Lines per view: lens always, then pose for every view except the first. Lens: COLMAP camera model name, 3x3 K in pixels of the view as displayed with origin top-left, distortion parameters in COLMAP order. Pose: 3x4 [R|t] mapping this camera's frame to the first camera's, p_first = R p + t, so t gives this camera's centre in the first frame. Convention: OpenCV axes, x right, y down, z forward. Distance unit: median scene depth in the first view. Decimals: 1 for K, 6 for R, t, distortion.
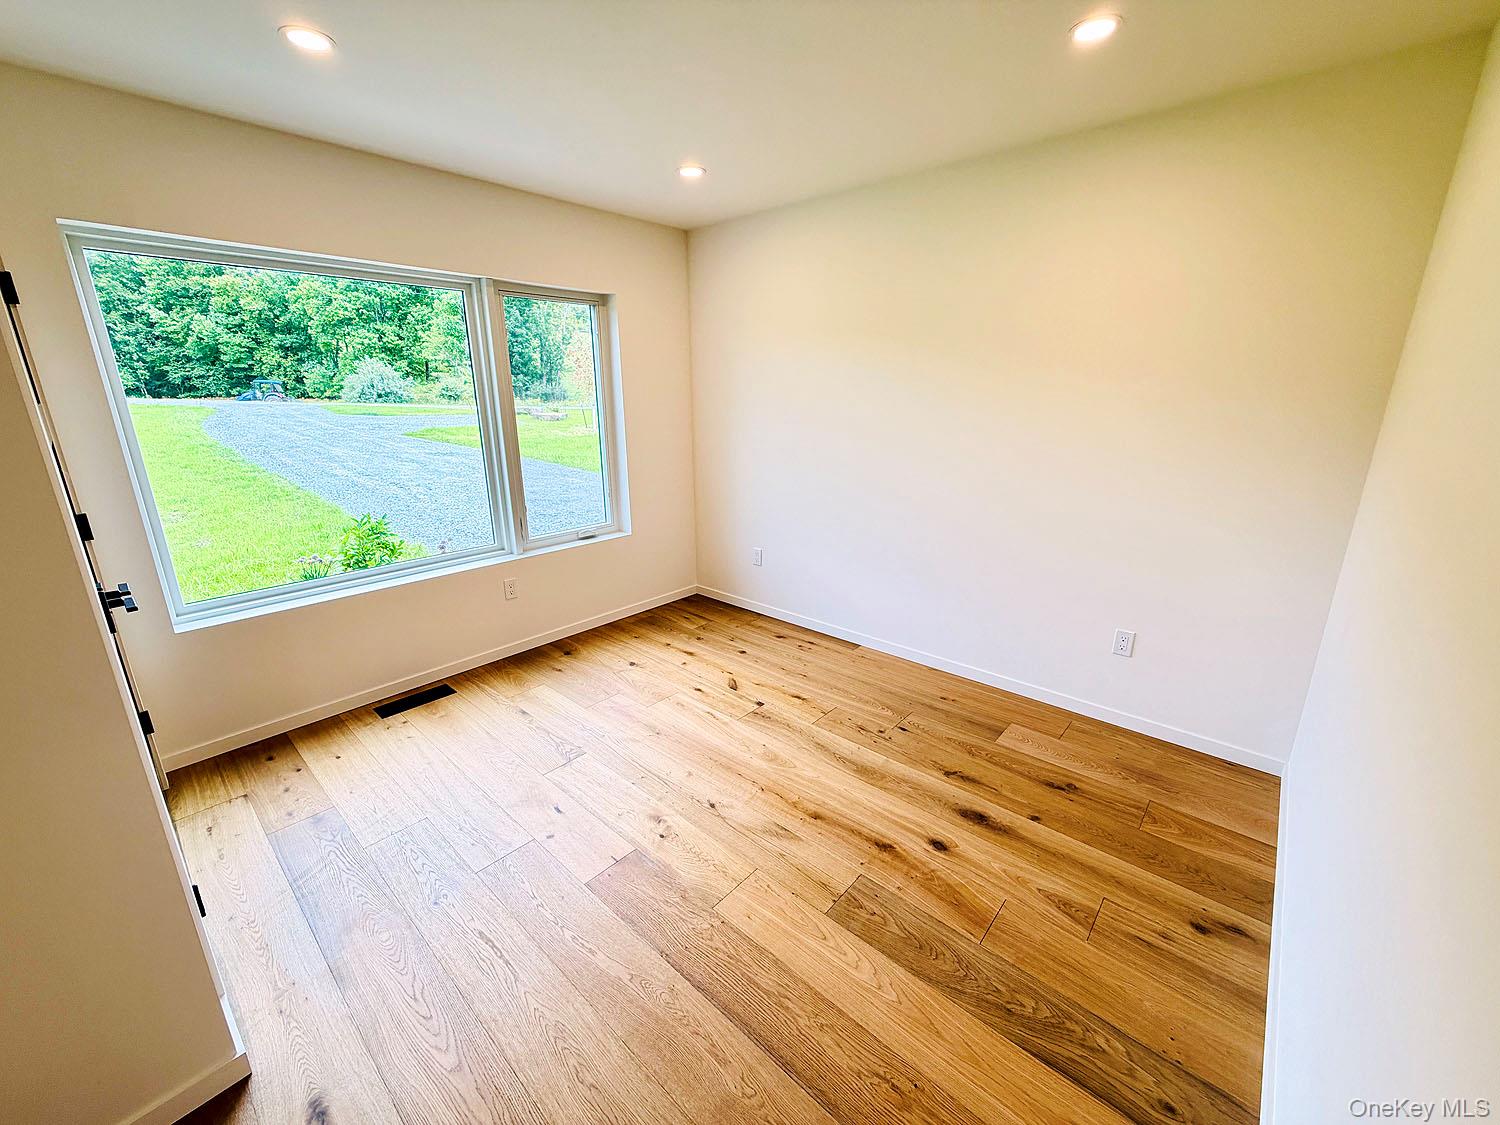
lens RADIAL K [[600.6, 0, 745.4], [0, 600.6, 564.8], [0, 0, 1]] dist [0.001858, -0.000778]
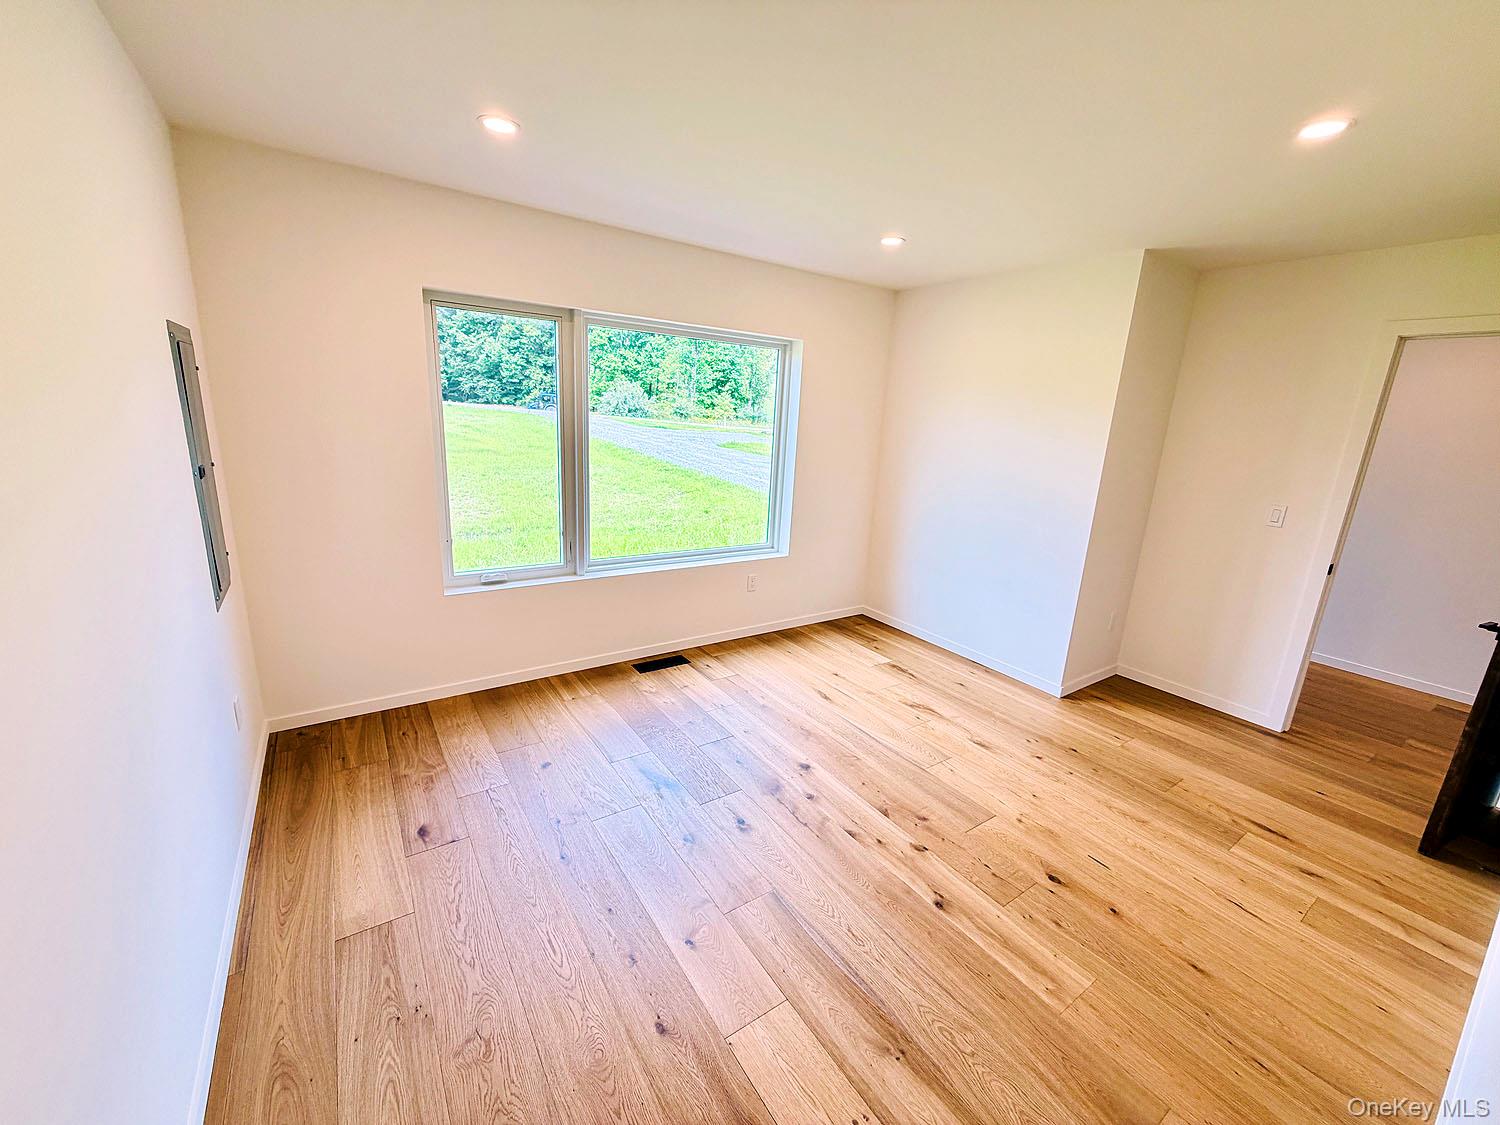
lens RADIAL K [[600.6, 0, 752.5], [0, 600.6, 562.4], [0, 0, 1]] dist [0.001858, -0.000778]
pose [[0.971541, 0.107609, -0.211018, -0.071288], [-0.117607, 0.992430, -0.035380, 0.023141], [0.205613, 0.059191, 0.976842, -0.071086]]
